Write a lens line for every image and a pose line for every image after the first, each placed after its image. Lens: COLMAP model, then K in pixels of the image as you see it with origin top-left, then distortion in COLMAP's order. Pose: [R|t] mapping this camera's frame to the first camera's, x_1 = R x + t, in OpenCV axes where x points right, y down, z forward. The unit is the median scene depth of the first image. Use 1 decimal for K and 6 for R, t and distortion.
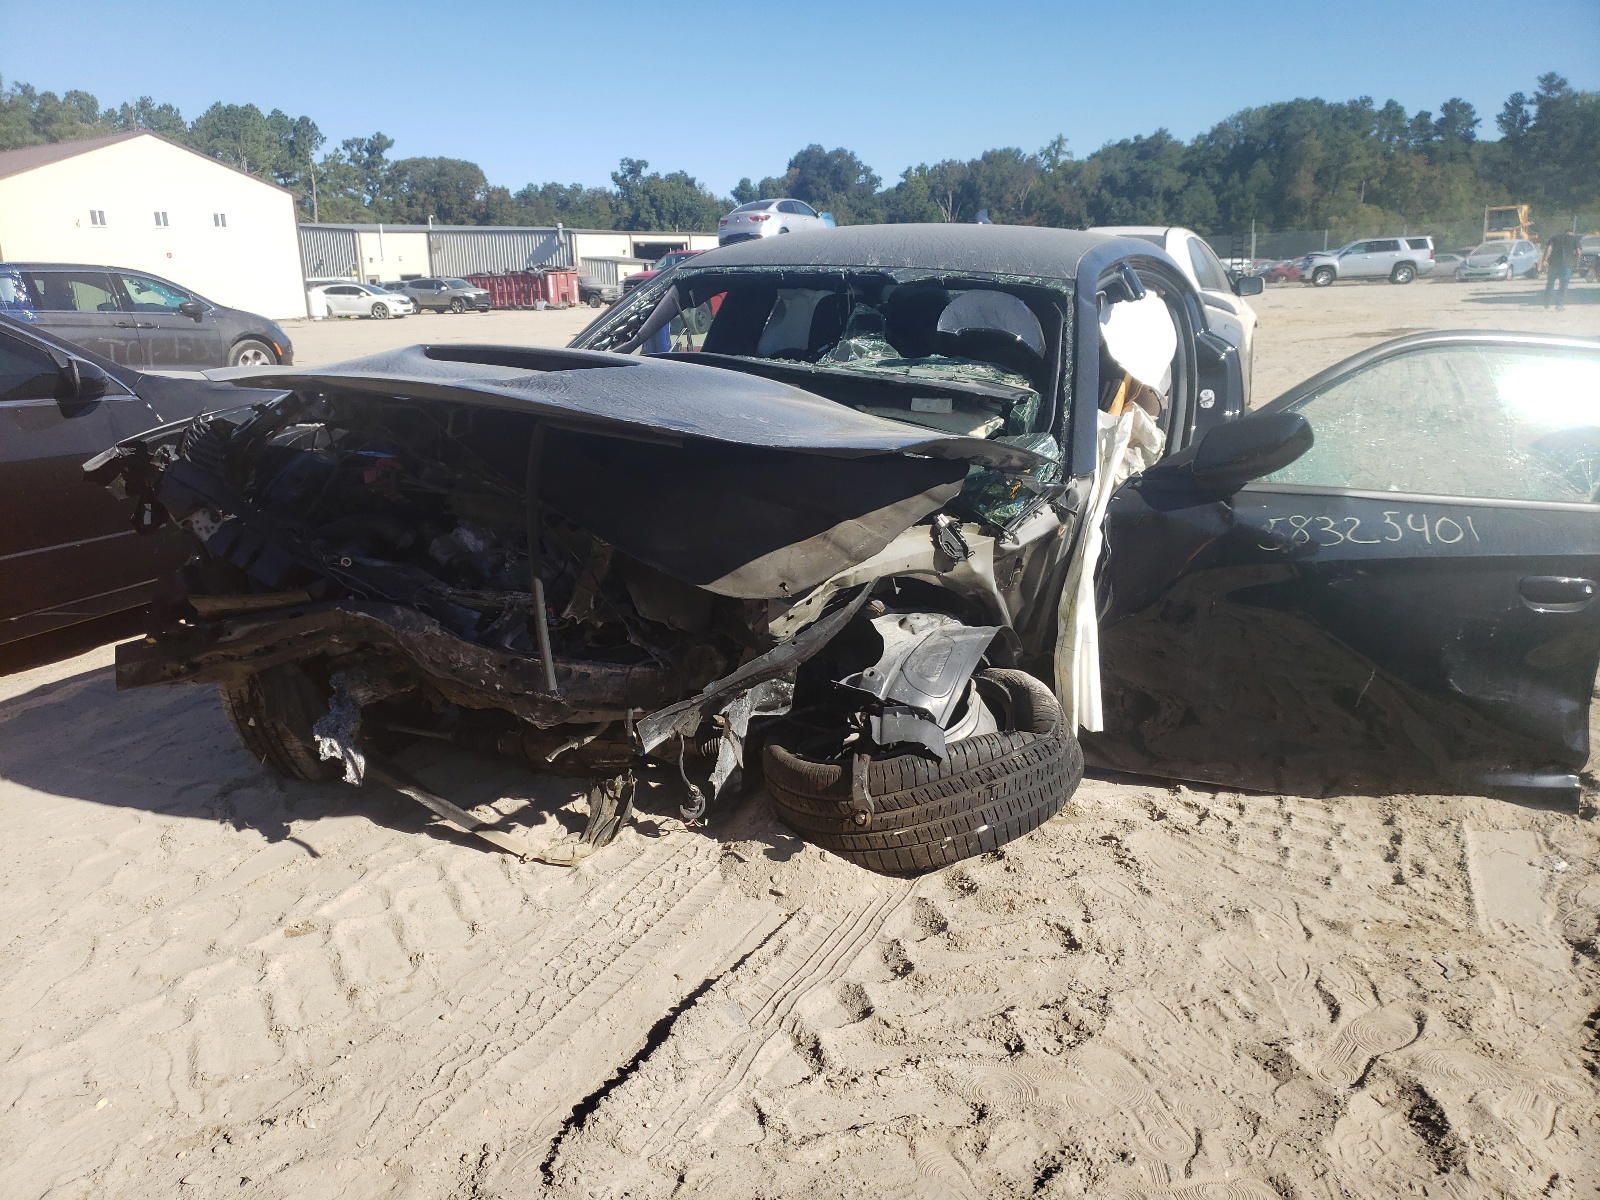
lens RADIAL K [[1245.8, 0, 800.0], [0, 1245.8, 600.0], [0, 0, 1]] dist [0.032623, -0.001657]
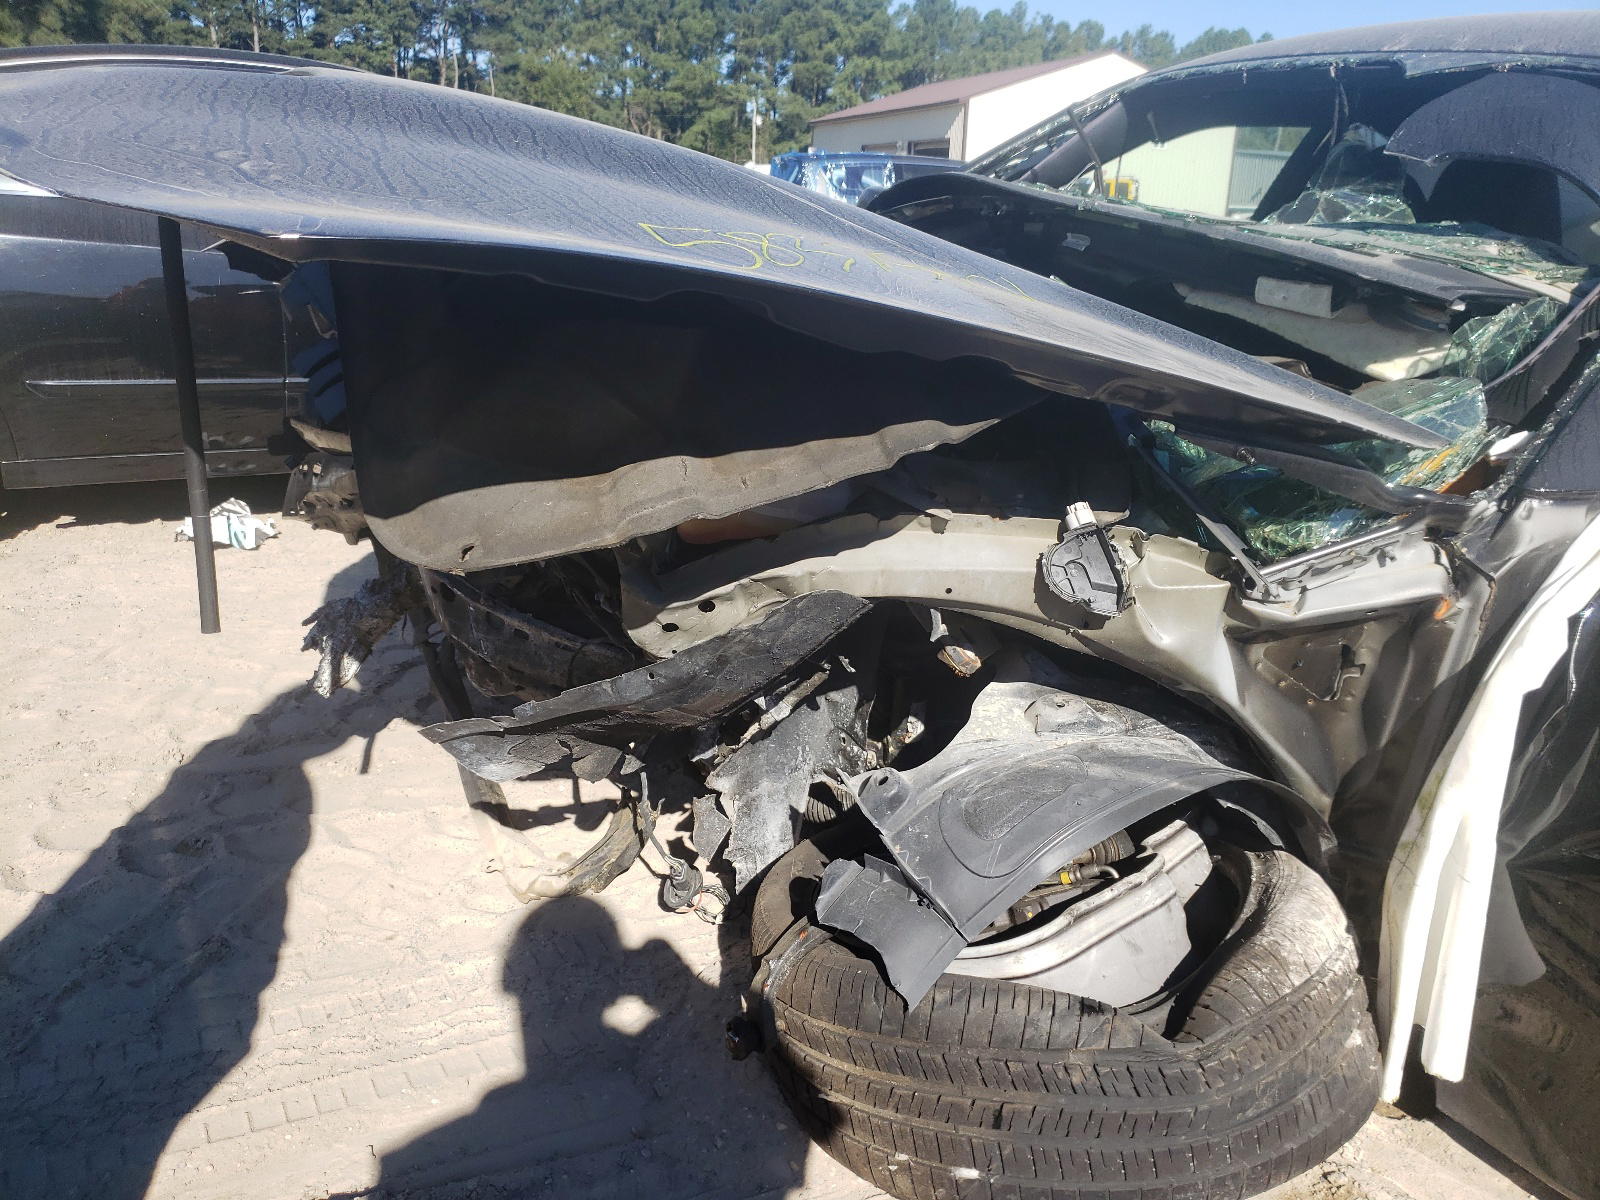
lens RADIAL K [[1265.4, 0, 800.0], [0, 1265.4, 600.0], [0, 0, 1]] dist [-0.030797, 0.001163]
pose [[0.759740, 0.248169, -0.601005, 0.293900], [-0.217684, 0.968040, 0.124549, -0.063062], [0.612706, 0.036204, 0.789481, 0.518868]]
